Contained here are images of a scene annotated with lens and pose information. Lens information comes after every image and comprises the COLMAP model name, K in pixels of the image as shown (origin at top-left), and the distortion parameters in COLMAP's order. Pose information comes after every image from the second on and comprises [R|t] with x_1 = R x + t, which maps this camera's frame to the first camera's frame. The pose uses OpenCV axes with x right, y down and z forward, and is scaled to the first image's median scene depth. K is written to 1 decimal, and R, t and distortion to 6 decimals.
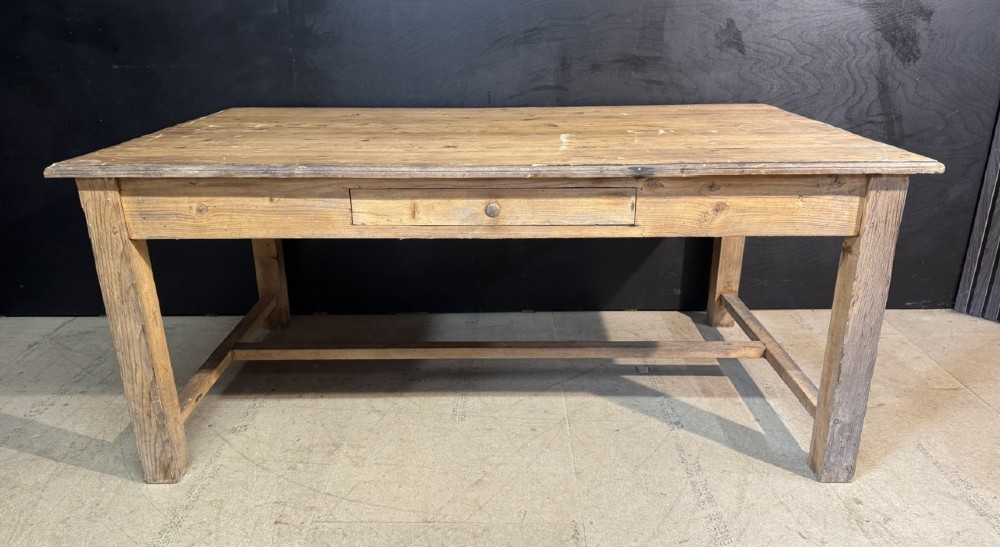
lens RADIAL K [[705.8, 0, 500.4], [0, 705.8, 276.9], [0, 0, 1]] dist [0.040007, -0.055146]
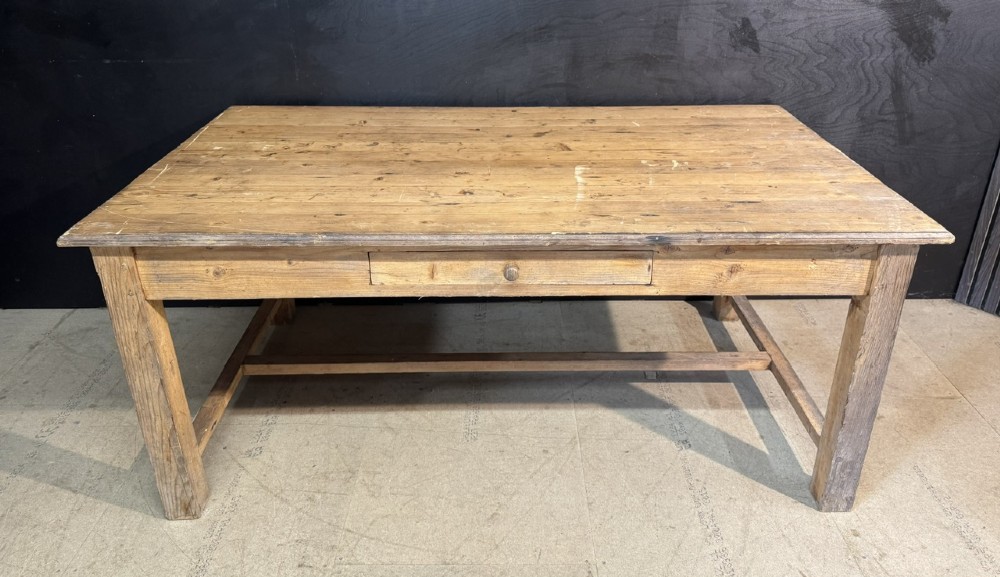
lens RADIAL K [[726.8, 0, 514.8], [0, 726.8, 240.6], [0, 0, 1]] dist [0.046773, -0.068371]
pose [[0.999581, -0.000457, 0.028925, -0.027052], [-0.002055, 0.996229, 0.086742, -0.173973], [-0.028855, -0.086765, 0.995811, -0.021611]]
